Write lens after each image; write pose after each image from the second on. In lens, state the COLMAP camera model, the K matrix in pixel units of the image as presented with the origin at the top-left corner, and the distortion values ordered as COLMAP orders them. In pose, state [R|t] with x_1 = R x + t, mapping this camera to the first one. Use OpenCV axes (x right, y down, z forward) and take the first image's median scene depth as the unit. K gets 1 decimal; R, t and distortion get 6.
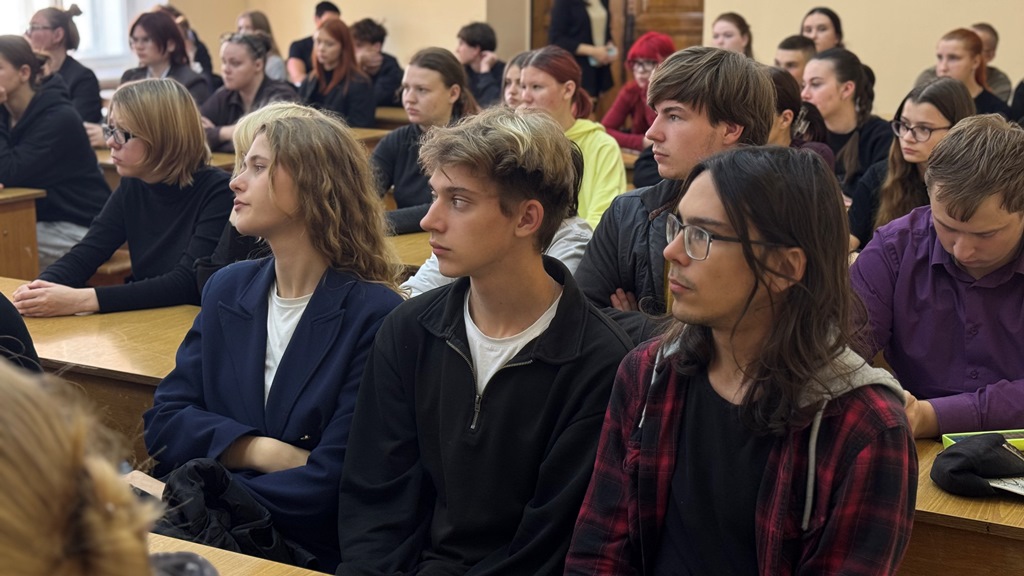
lens RADIAL K [[1454.4, 0, 512.0], [0, 1454.4, 352.8], [0, 0, 1]] dist [0.130930, -0.101592]
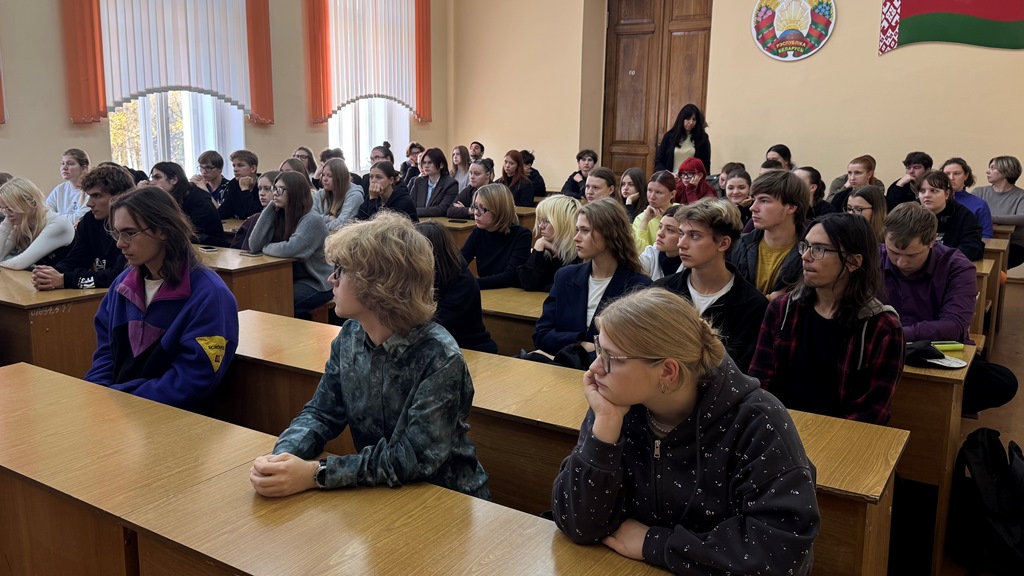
lens RADIAL K [[812.4, 0, 512.0], [0, 812.4, 288.0], [0, 0, 1]] dist [0.026295, 0.005502]
pose [[0.996225, 0.014087, -0.085661, -0.150987], [-0.018657, 0.998432, -0.052778, 0.038769], [0.084783, 0.054177, 0.994925, -0.237313]]
